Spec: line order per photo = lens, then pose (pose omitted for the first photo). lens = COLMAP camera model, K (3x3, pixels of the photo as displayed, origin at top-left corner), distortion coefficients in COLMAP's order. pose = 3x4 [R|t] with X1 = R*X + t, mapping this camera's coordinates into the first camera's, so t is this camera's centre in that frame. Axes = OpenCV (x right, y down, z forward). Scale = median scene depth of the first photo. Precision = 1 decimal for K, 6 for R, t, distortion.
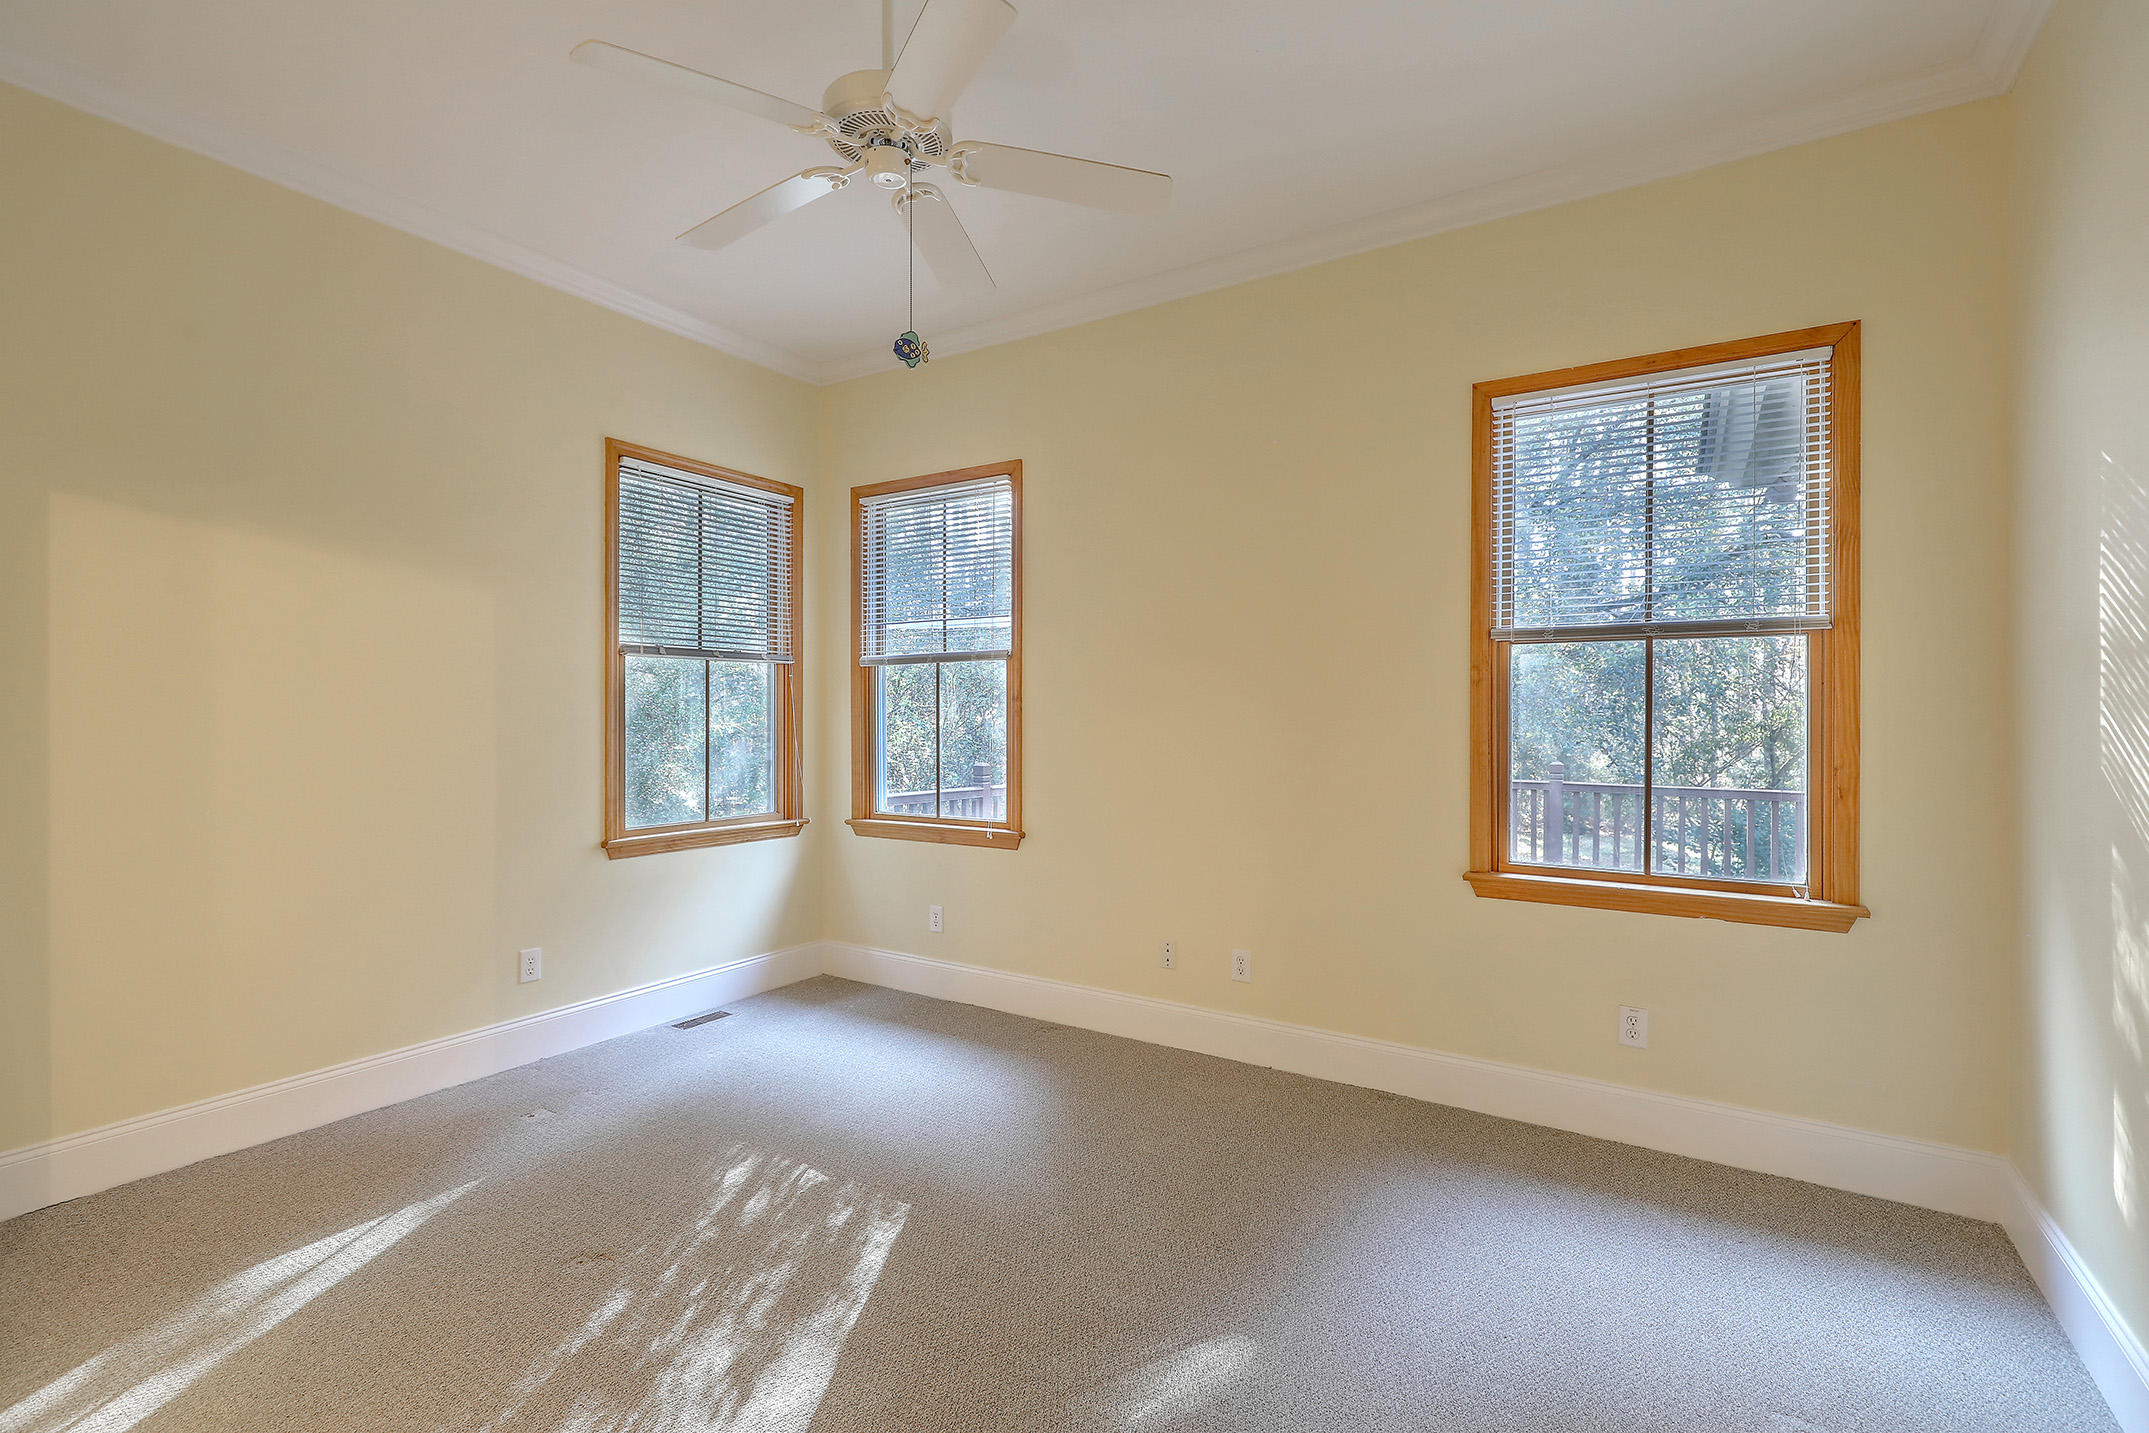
lens RADIAL K [[982.0, 0, 1074.0], [0, 982.0, 713.1], [0, 0, 1]] dist [0.000068, -0.000274]
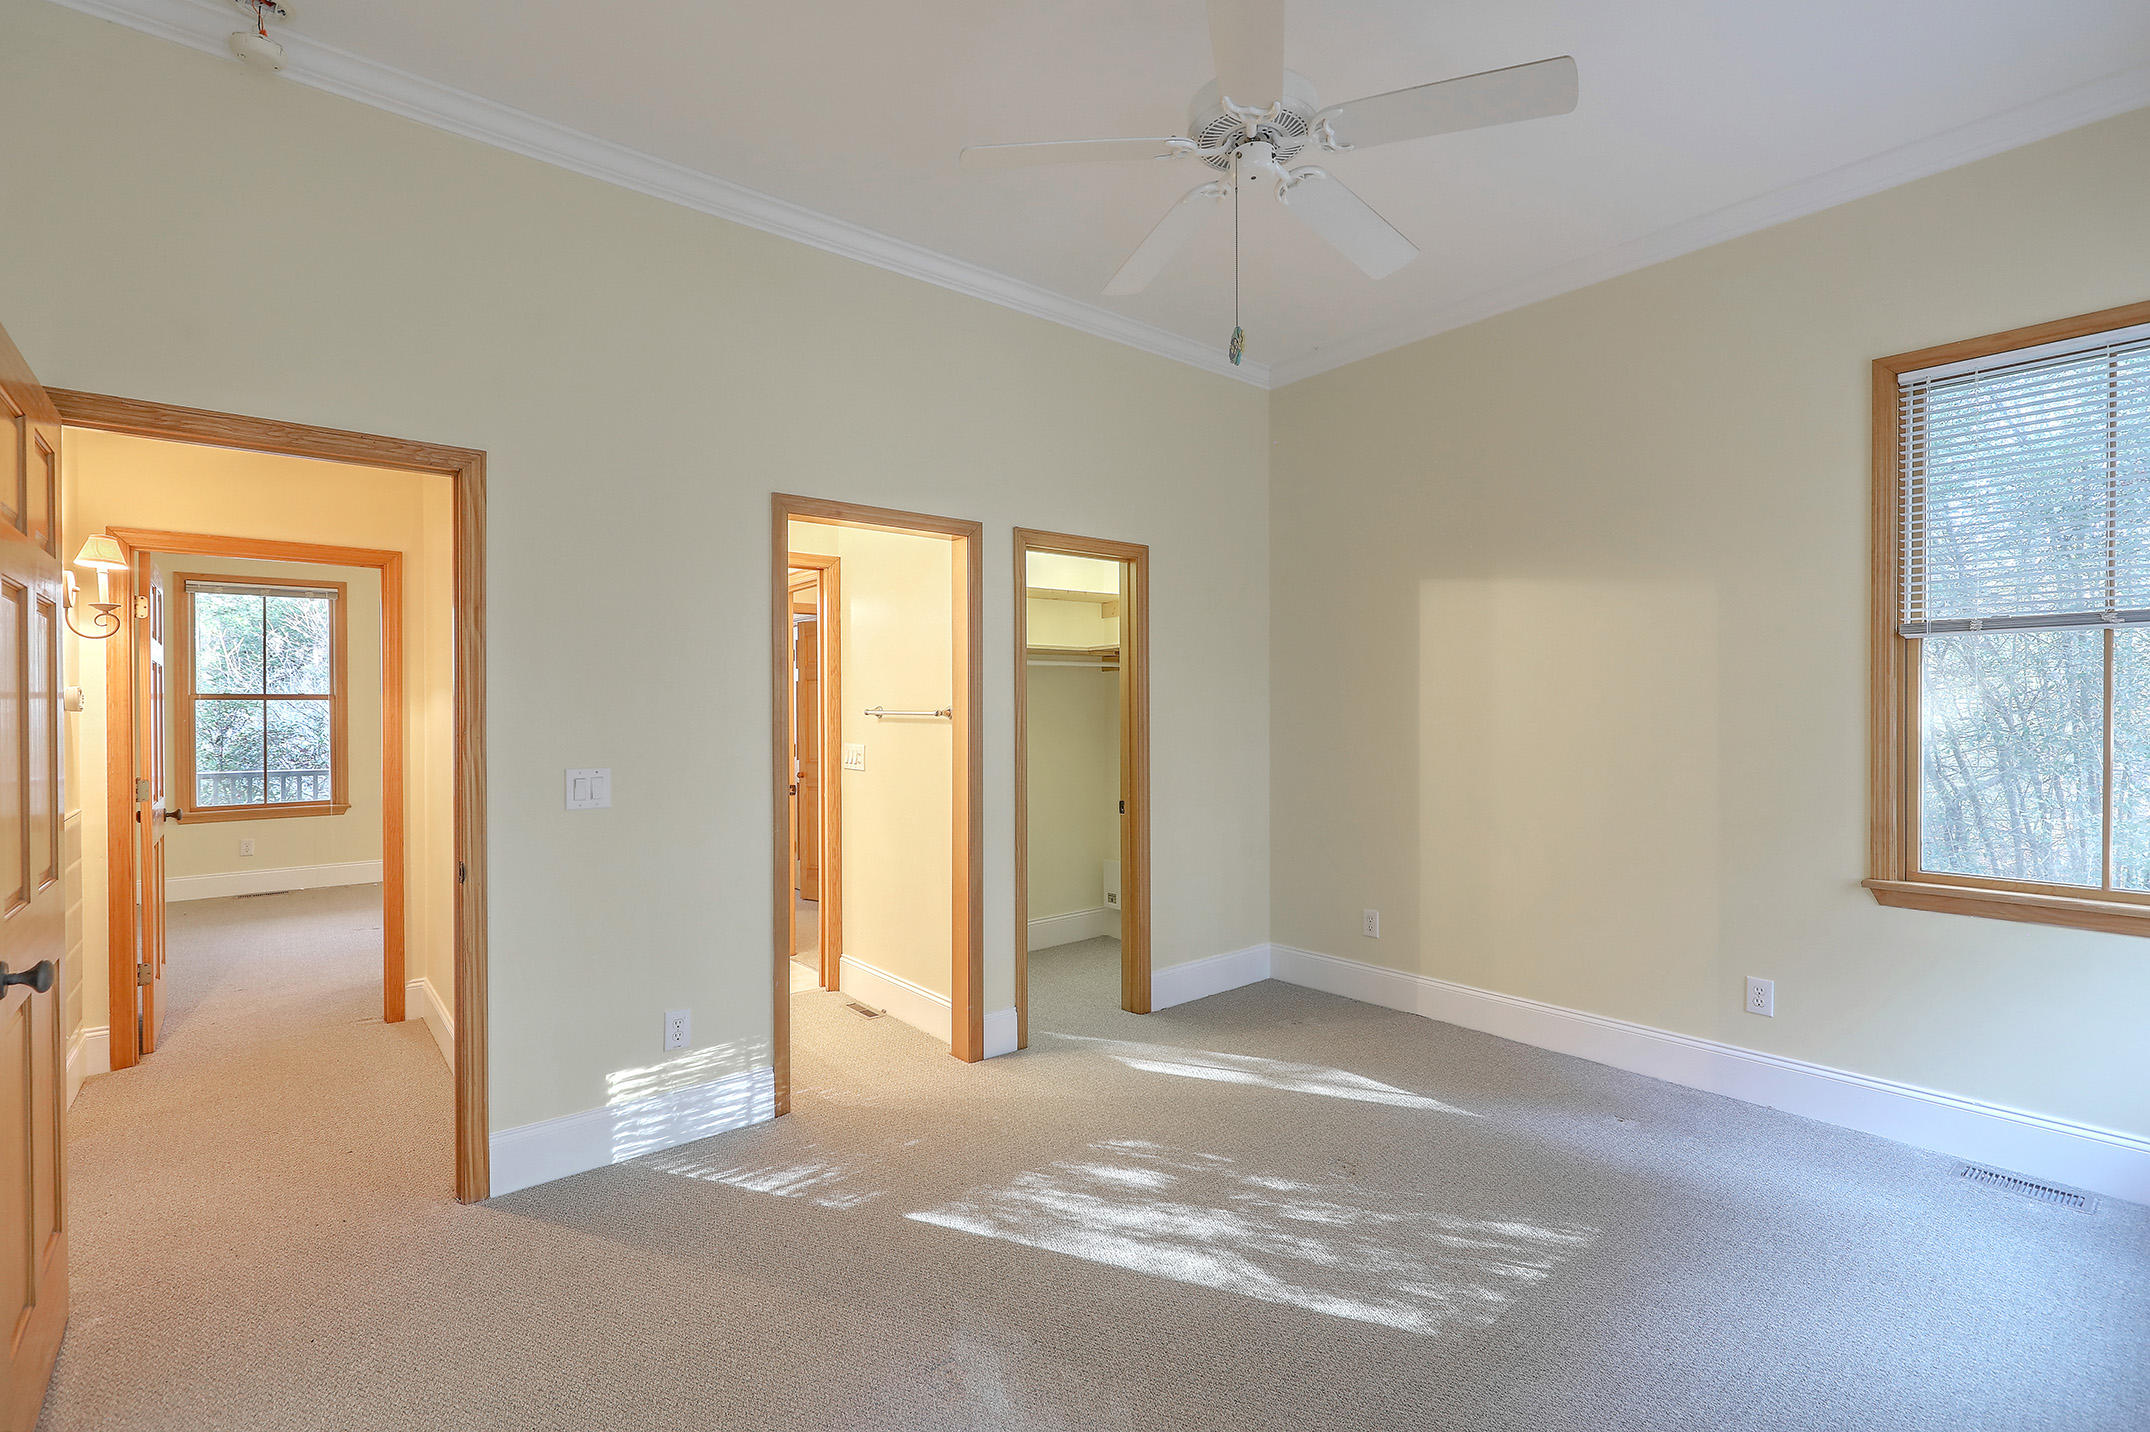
lens RADIAL K [[982.5, 0, 1080.8], [0, 982.5, 709.4], [0, 0, 1]] dist [0.000068, -0.000274]
pose [[-0.318779, -0.004476, -0.947819, 0.568062], [0.002652, 0.999981, -0.005614, -0.001805], [0.947825, -0.004303, -0.318761, 0.804234]]
